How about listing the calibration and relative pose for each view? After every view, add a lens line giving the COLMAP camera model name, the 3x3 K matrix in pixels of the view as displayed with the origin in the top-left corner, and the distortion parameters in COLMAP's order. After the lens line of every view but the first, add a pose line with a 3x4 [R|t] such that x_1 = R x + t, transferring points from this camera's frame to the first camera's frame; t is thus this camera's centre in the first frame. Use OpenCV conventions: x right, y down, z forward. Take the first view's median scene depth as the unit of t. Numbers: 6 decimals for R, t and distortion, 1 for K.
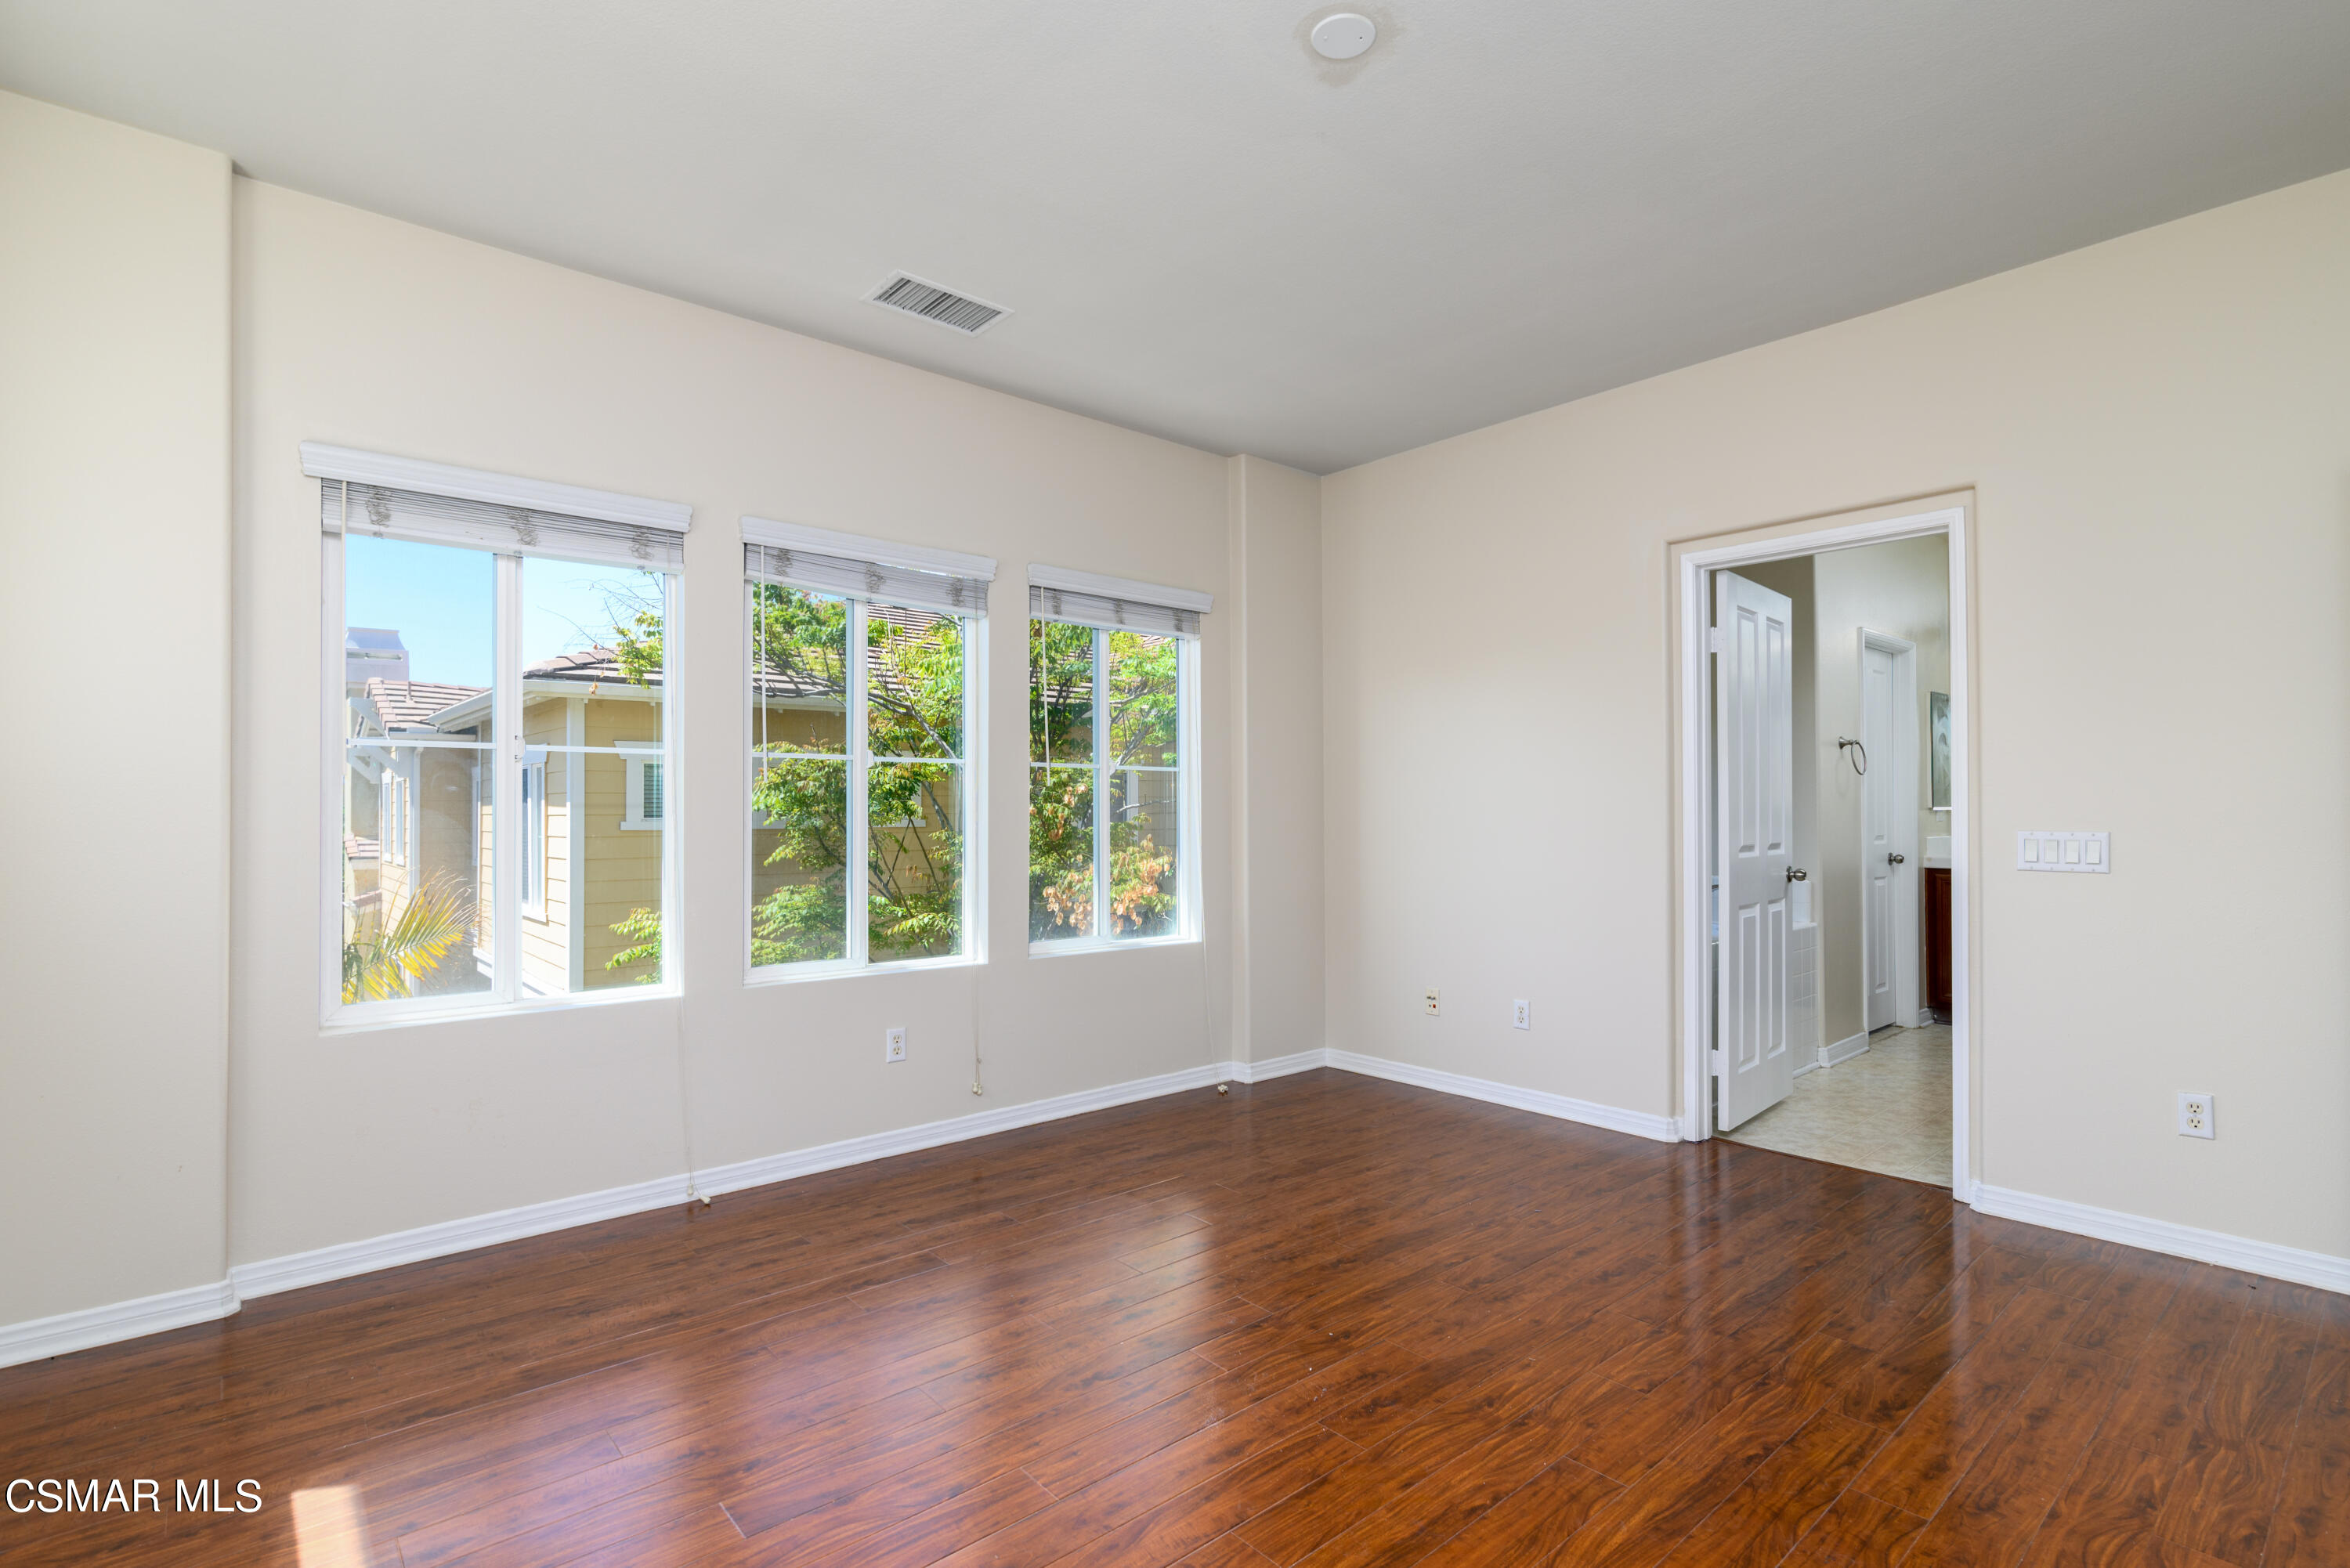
lens RADIAL K [[1095.2, 0, 1175.0], [0, 1095.2, 784.0], [0, 0, 1]] dist [0.000351, -0.000516]
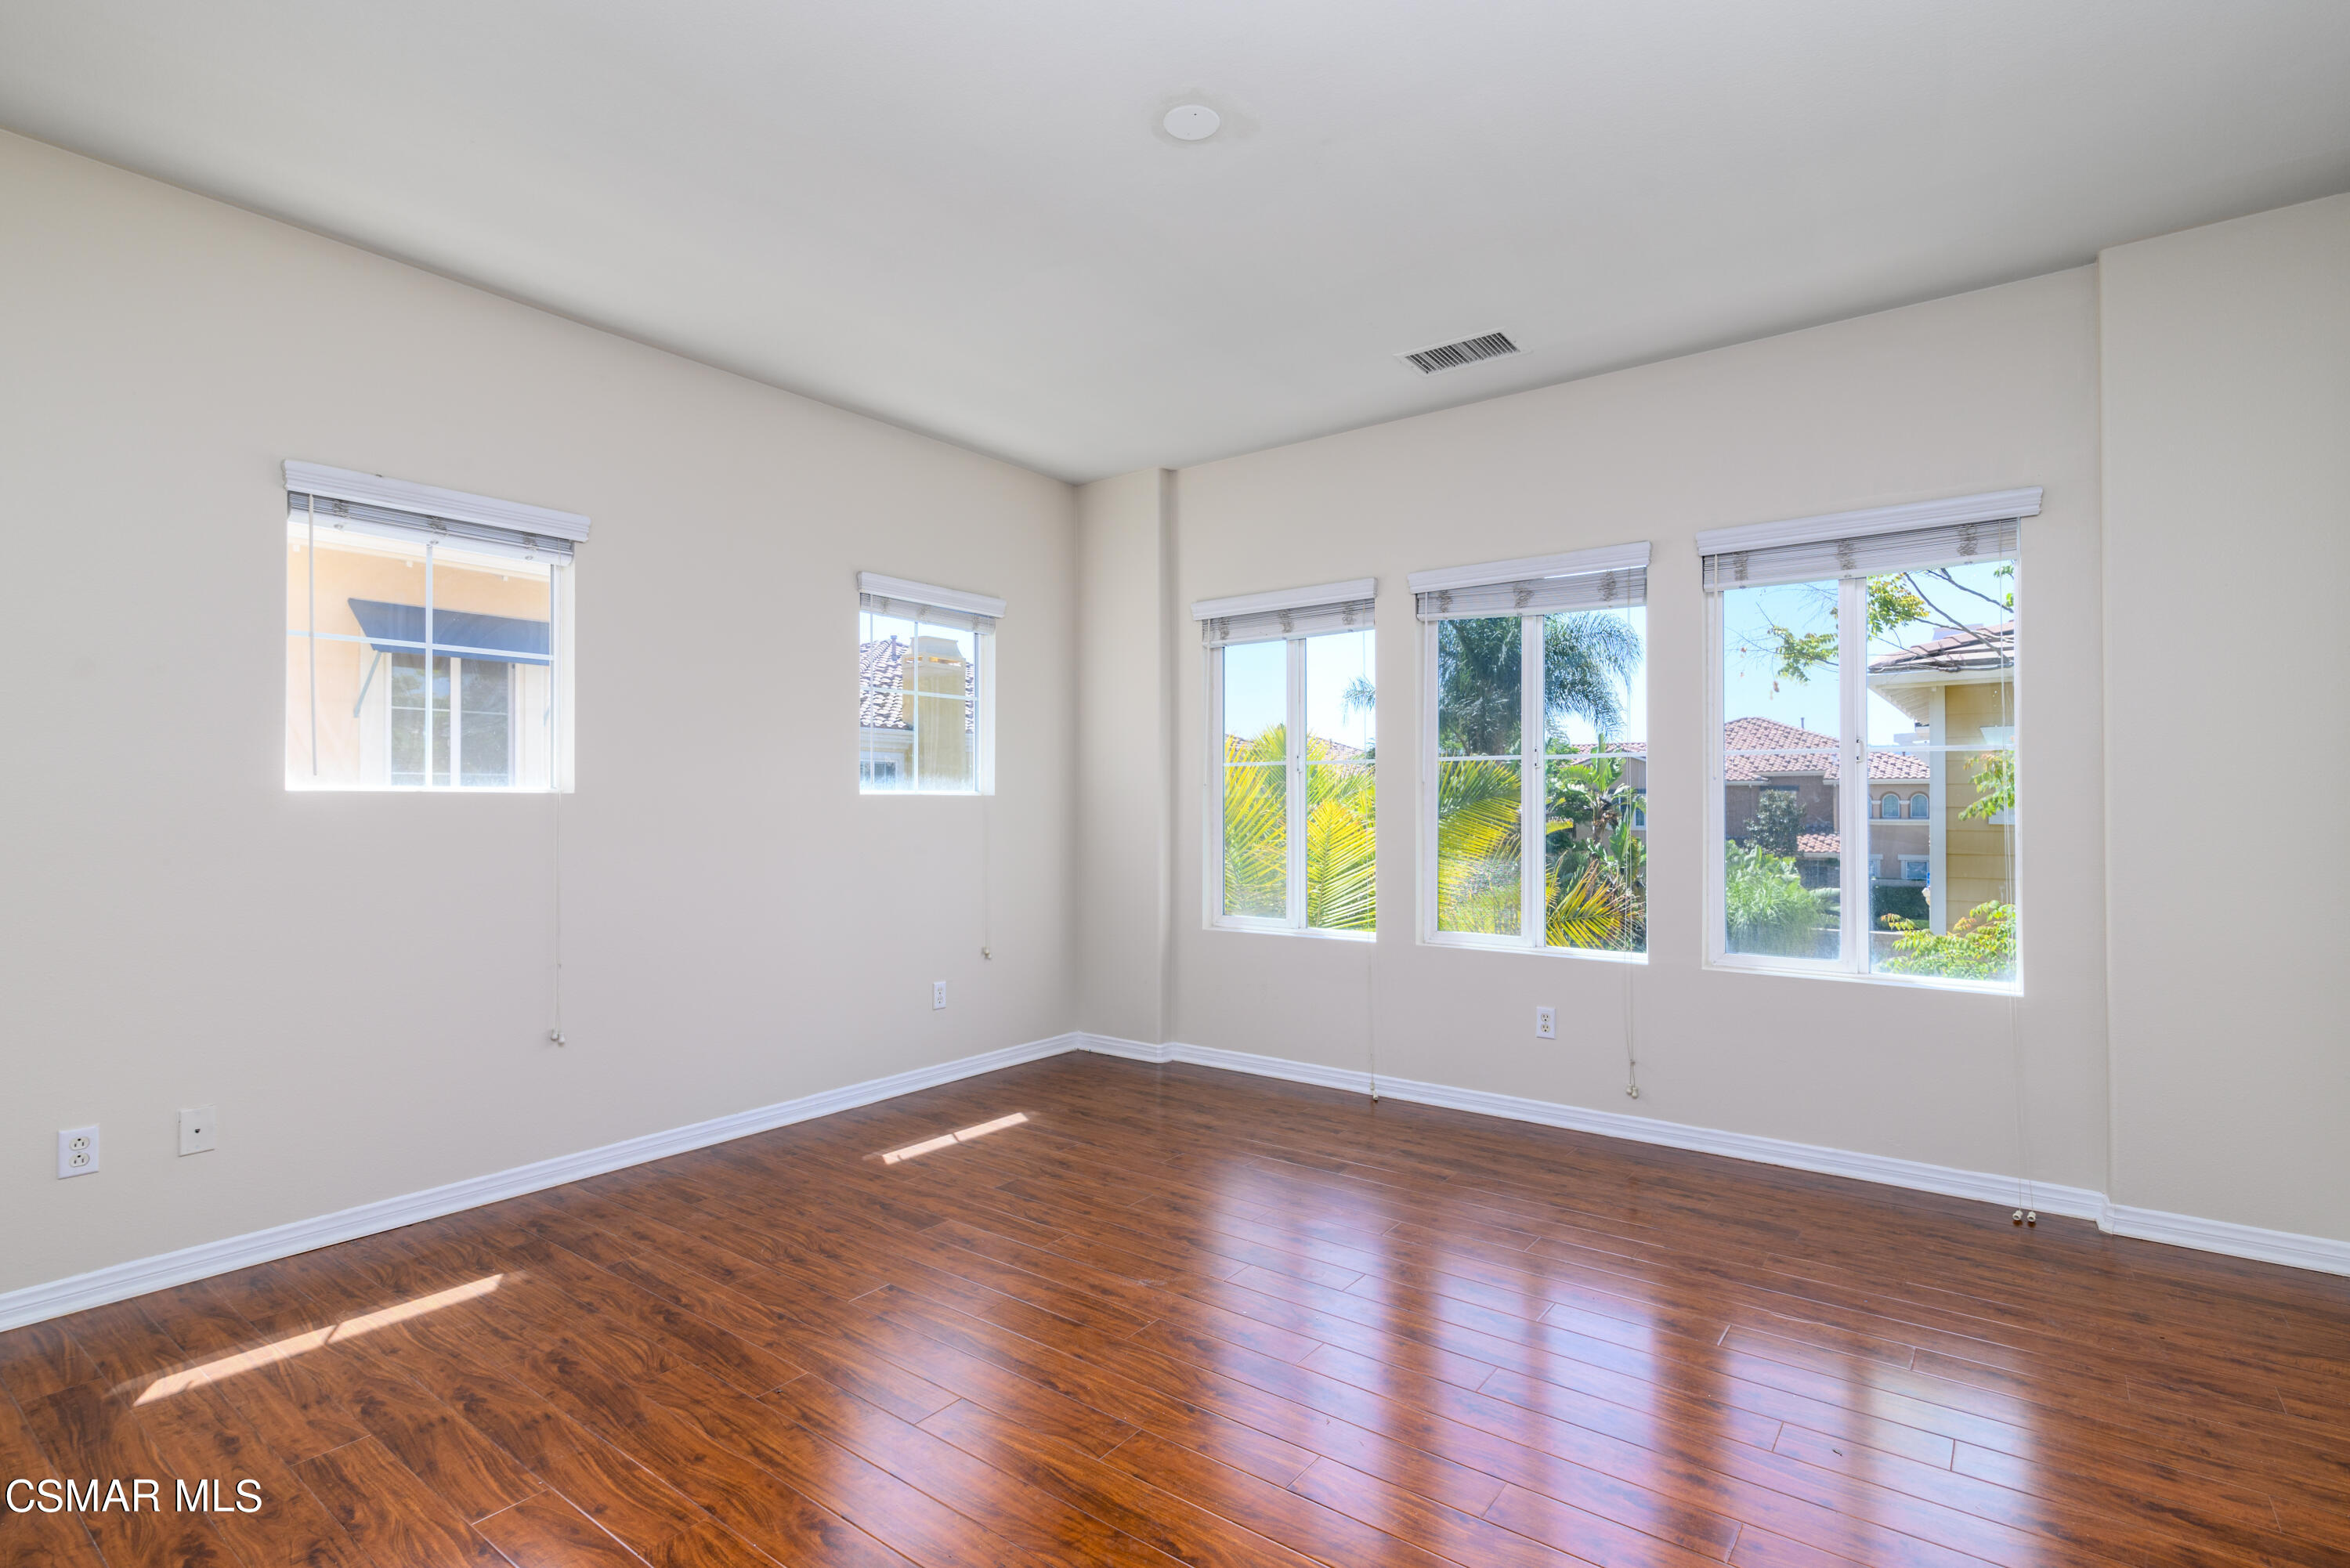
lens RADIAL K [[1134.0, 0, 1240.5], [0, 1134.0, 780.9], [0, 0, 1]] dist [0.004405, -0.000300]
pose [[0.233587, -0.016279, -0.972200, 0.866590], [0.024433, 0.999642, -0.010868, 0.005830], [0.972029, -0.021215, 0.233901, 0.512887]]
